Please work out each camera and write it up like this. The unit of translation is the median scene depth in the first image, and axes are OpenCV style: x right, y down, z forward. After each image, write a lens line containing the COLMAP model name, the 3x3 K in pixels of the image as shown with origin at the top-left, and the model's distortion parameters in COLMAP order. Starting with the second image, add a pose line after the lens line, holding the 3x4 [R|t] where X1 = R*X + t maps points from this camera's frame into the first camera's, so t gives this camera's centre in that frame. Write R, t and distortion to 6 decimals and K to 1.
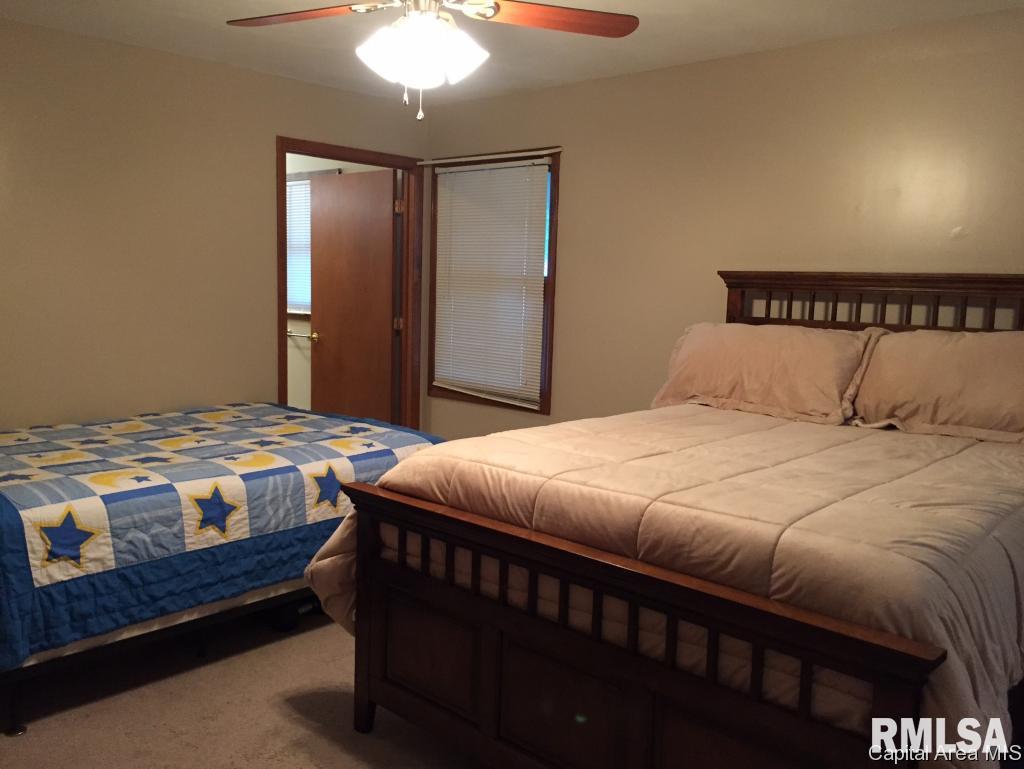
lens RADIAL K [[888.0, 0, 511.0], [0, 888.0, 358.0], [0, 0, 1]] dist [0.042399, -0.013374]
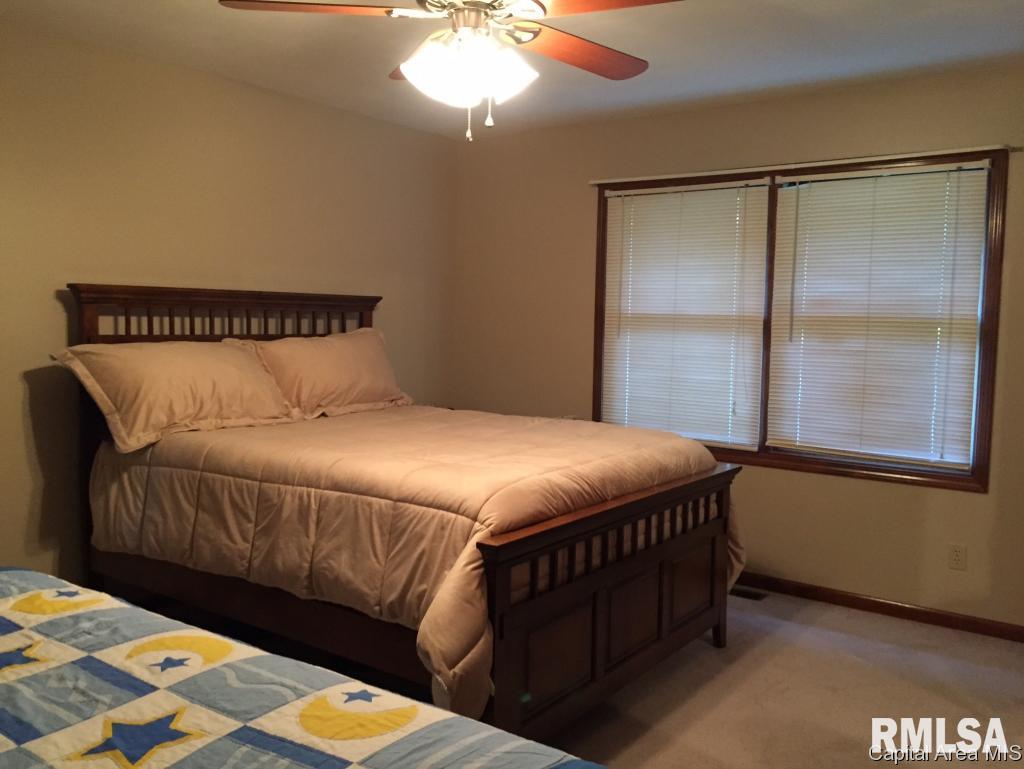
lens RADIAL K [[888.0, 0, 511.0], [0, 888.0, 358.0], [0, 0, 1]] dist [0.042399, -0.013374]
pose [[-0.106763, -0.077310, 0.991274, -0.820137], [0.063782, 0.994387, 0.084422, -0.089559], [-0.992237, 0.072238, -0.101233, 0.831158]]
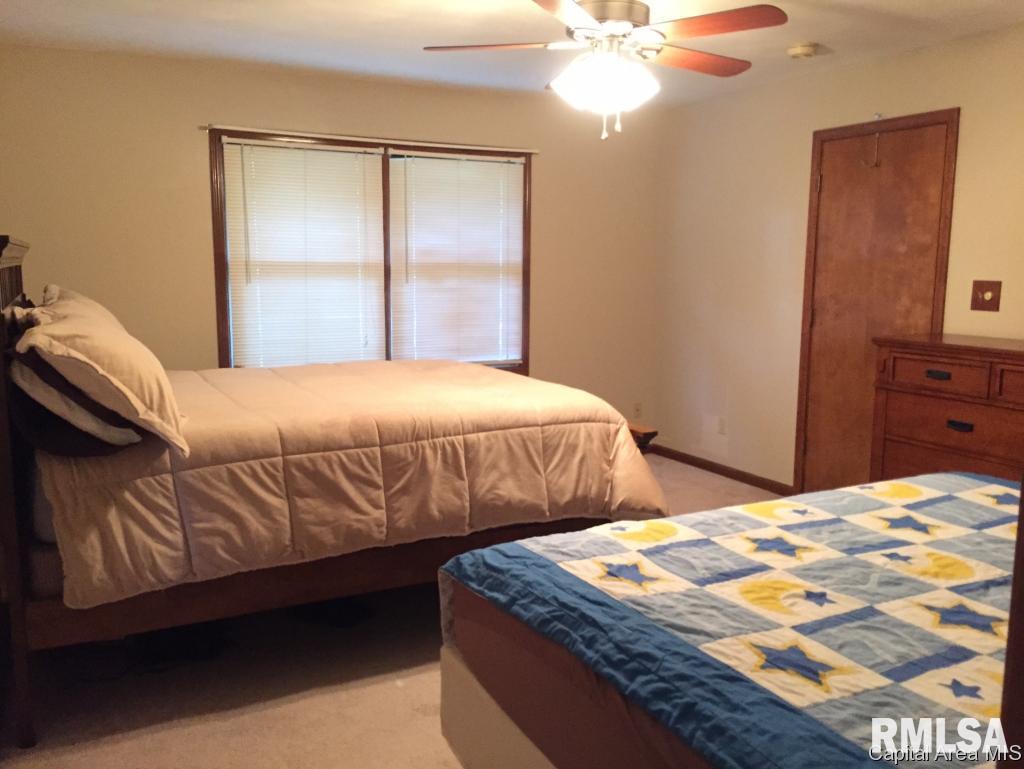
lens RADIAL K [[888.0, 0, 511.0], [0, 888.0, 358.0], [0, 0, 1]] dist [0.042399, -0.013374]
pose [[-0.938106, -0.073389, 0.338483, -0.327944], [-0.005352, 0.980248, 0.197700, -0.165791], [-0.346307, 0.183652, -0.919969, 1.744252]]
